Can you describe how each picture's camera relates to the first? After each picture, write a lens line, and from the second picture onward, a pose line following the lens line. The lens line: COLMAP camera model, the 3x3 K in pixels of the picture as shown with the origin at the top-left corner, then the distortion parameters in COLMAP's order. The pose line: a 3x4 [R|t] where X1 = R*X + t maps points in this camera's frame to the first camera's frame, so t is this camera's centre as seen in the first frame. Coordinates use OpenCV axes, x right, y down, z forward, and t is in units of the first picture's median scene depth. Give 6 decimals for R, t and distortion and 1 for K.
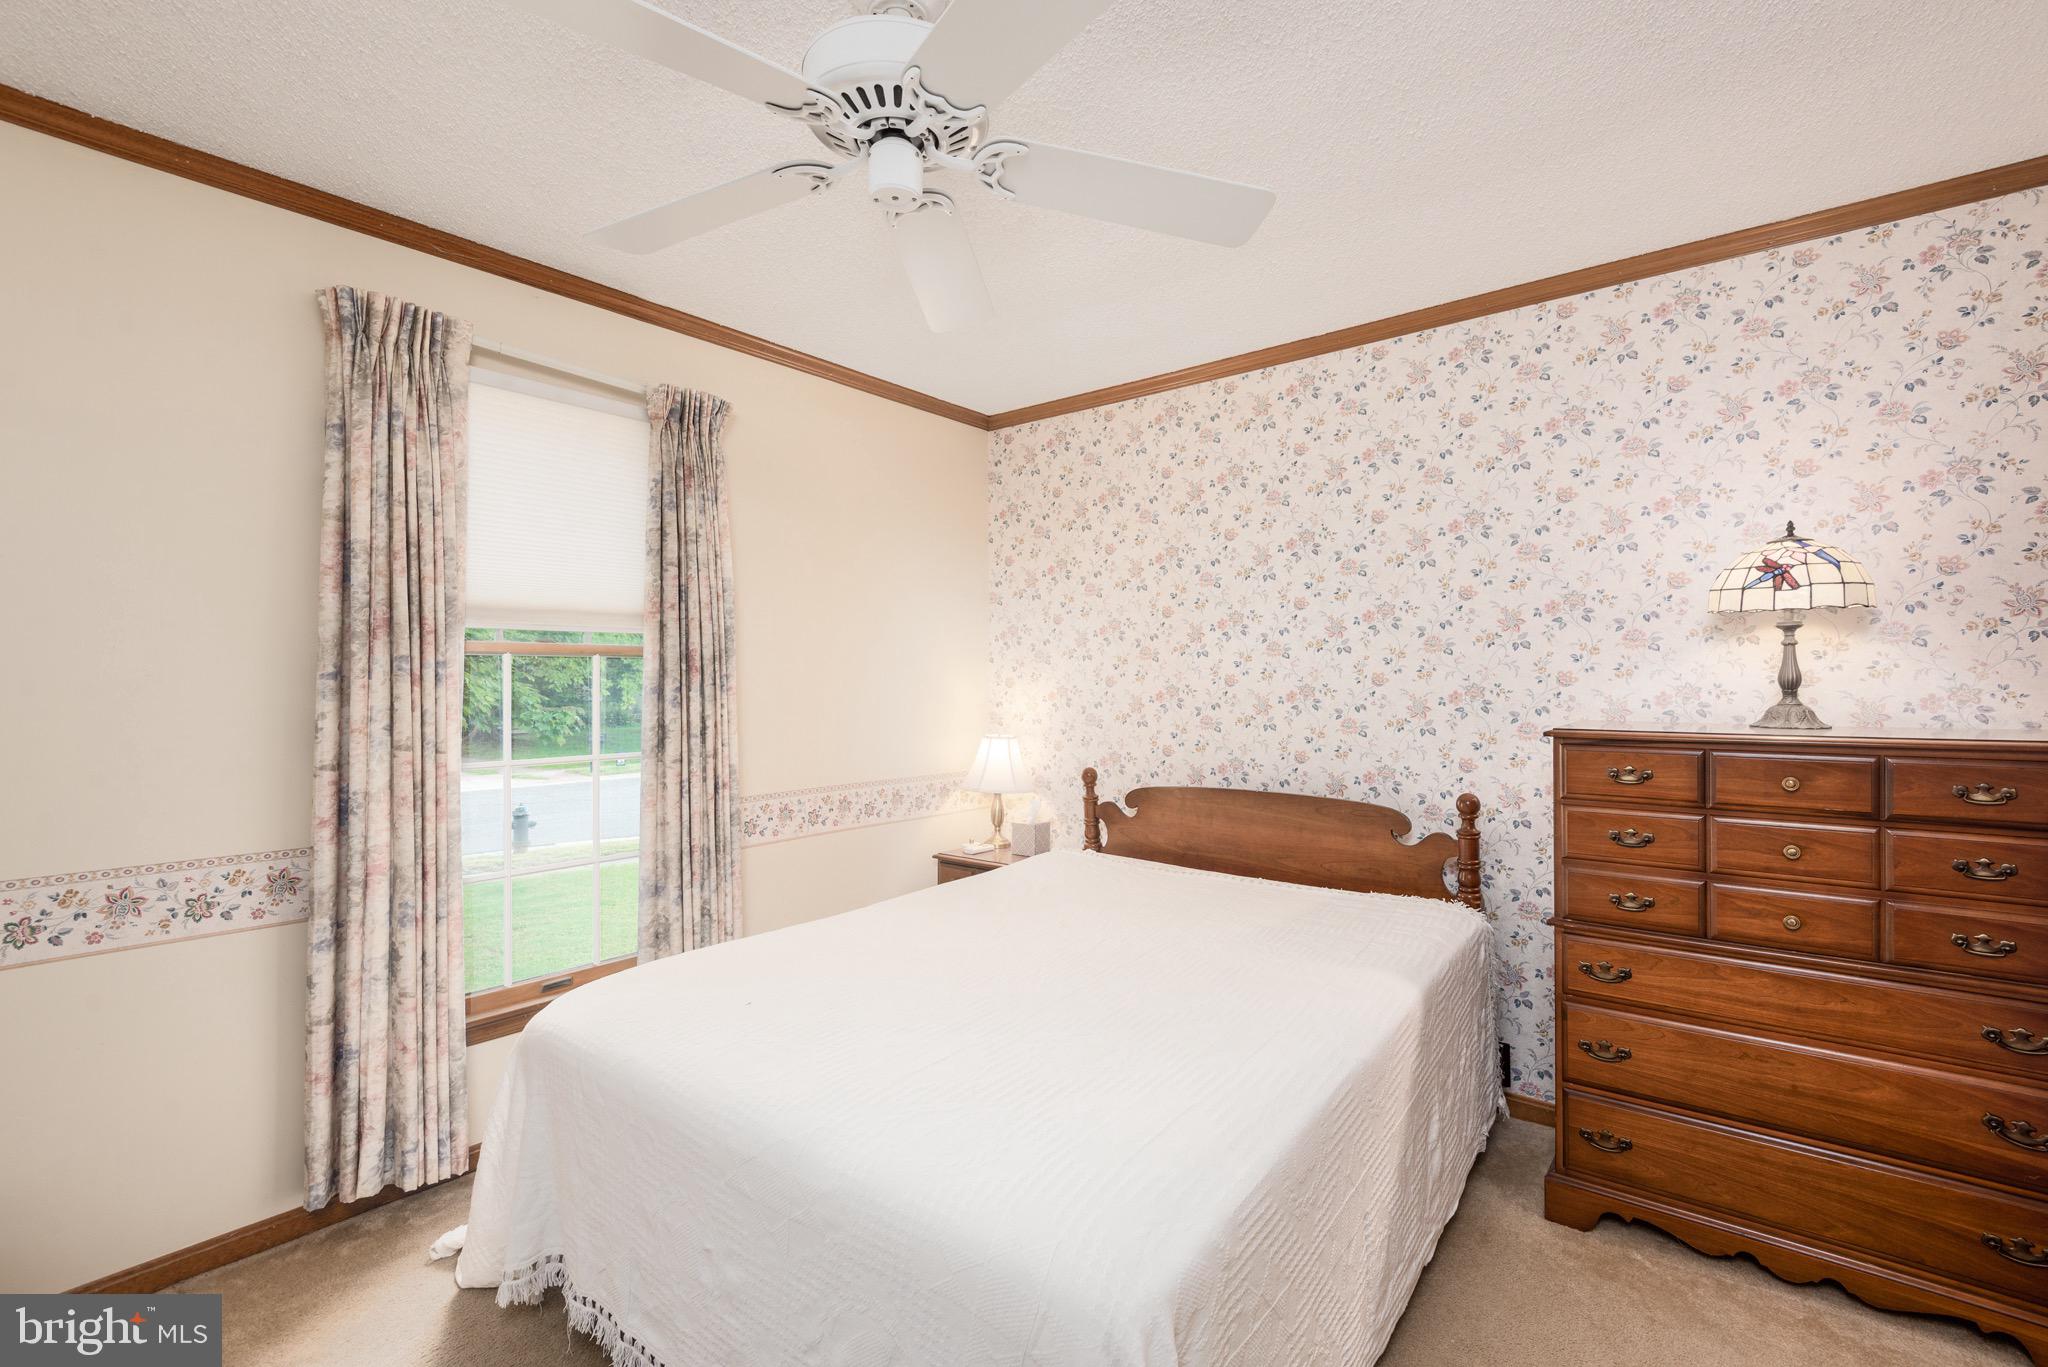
lens RADIAL K [[875.2, 0, 1058.4], [0, 875.2, 699.4], [0, 0, 1]] dist [-0.033268, -0.000553]
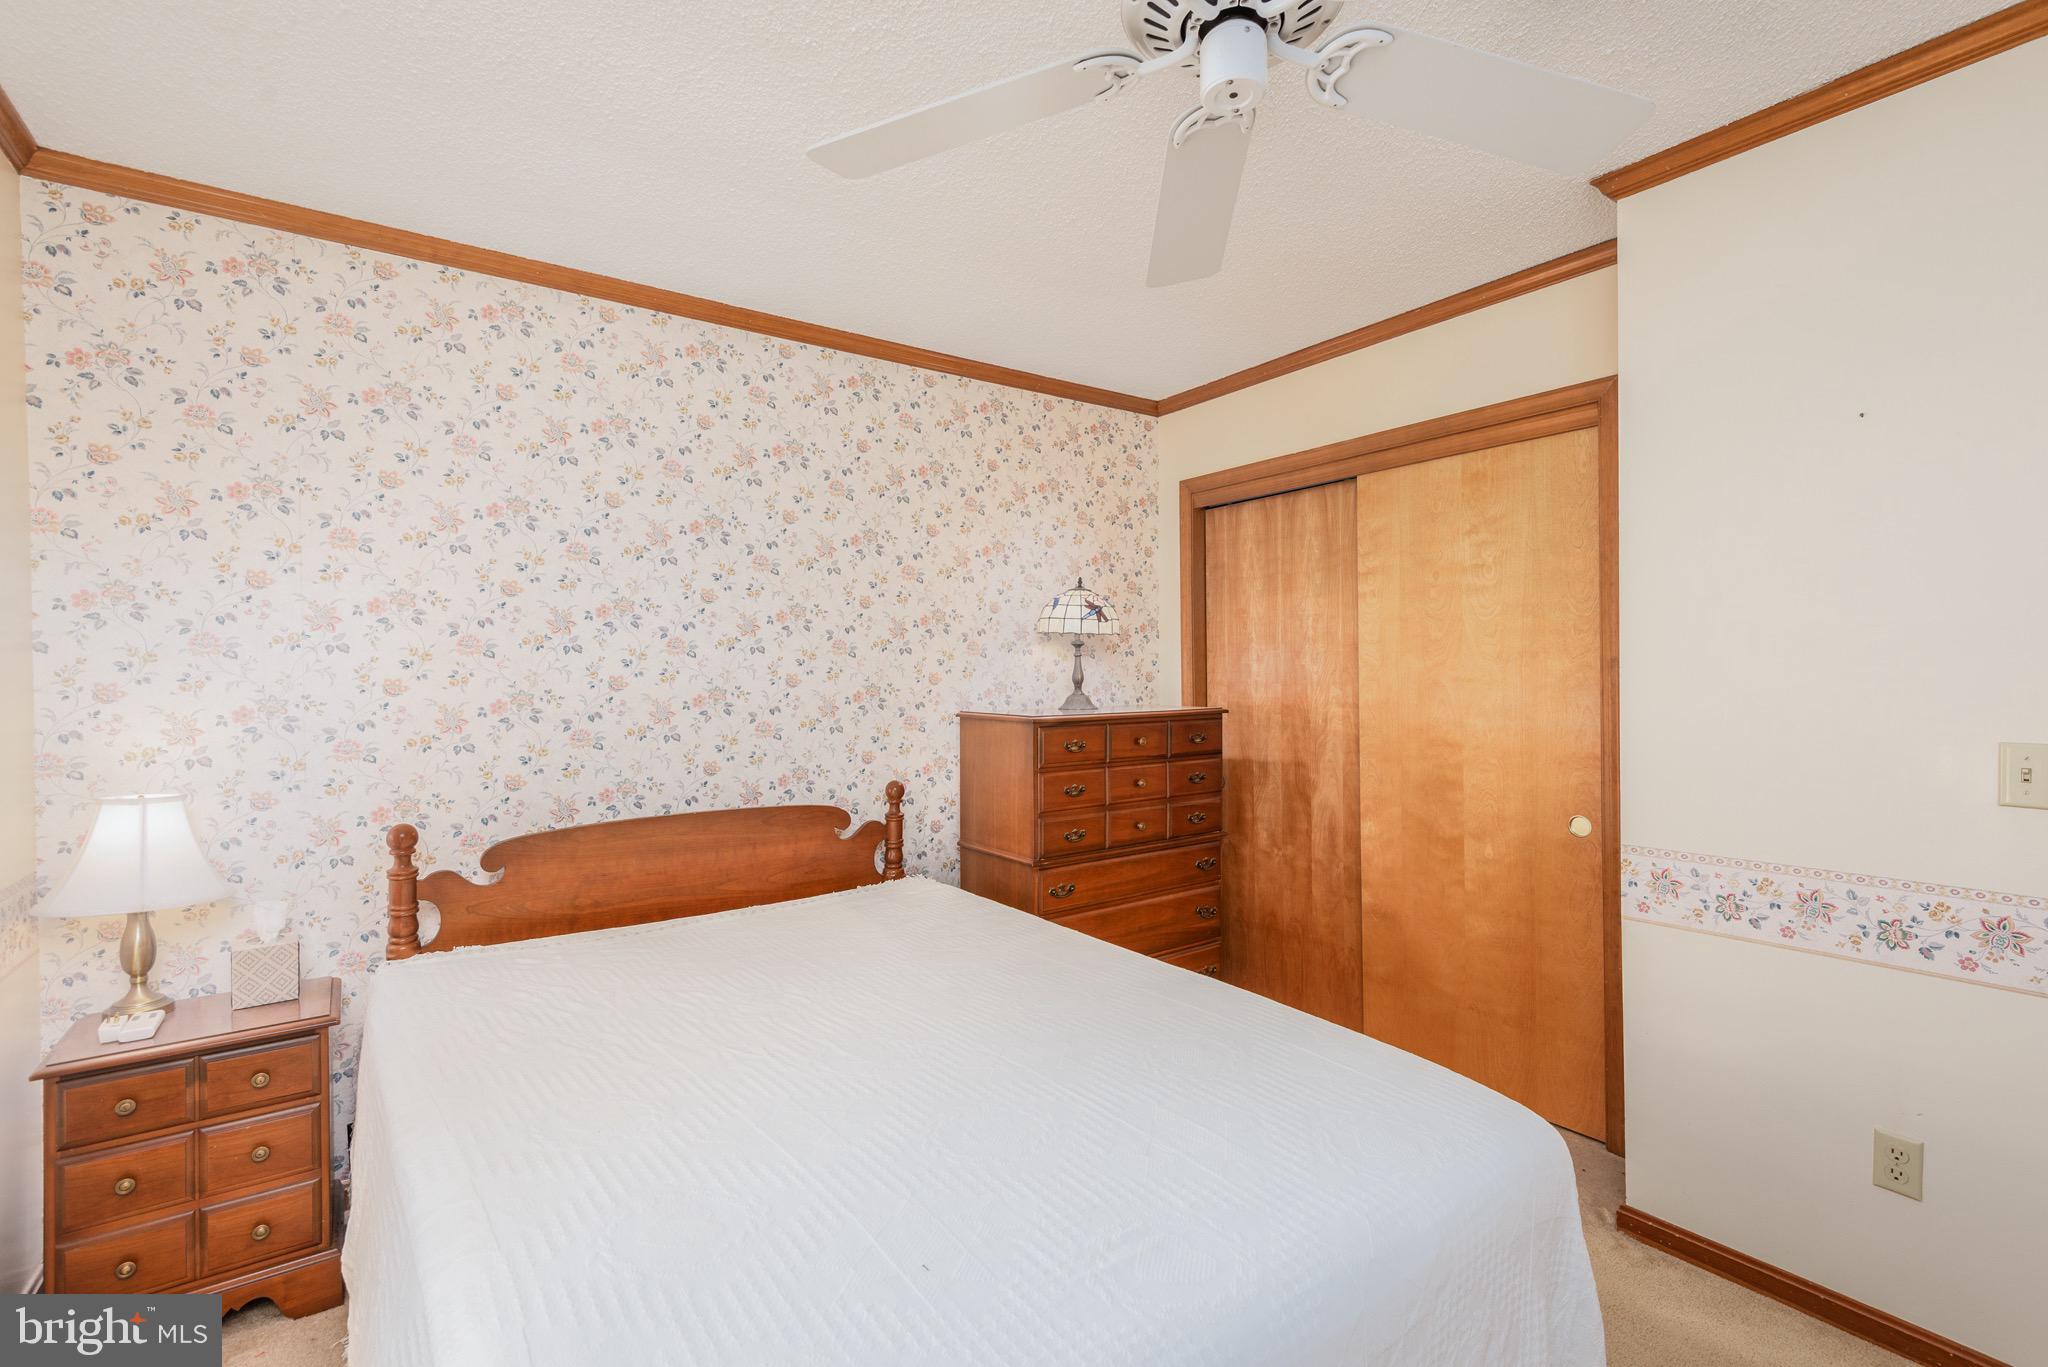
lens RADIAL K [[914.7, 0, 1032.4], [0, 914.7, 679.6], [0, 0, 1]] dist [0.029137, -0.018496]
pose [[0.283534, 0.000982, 0.958962, -0.576112], [0.031728, 0.999442, -0.010404, -0.004832], [-0.958437, 0.033376, 0.283344, 0.455916]]
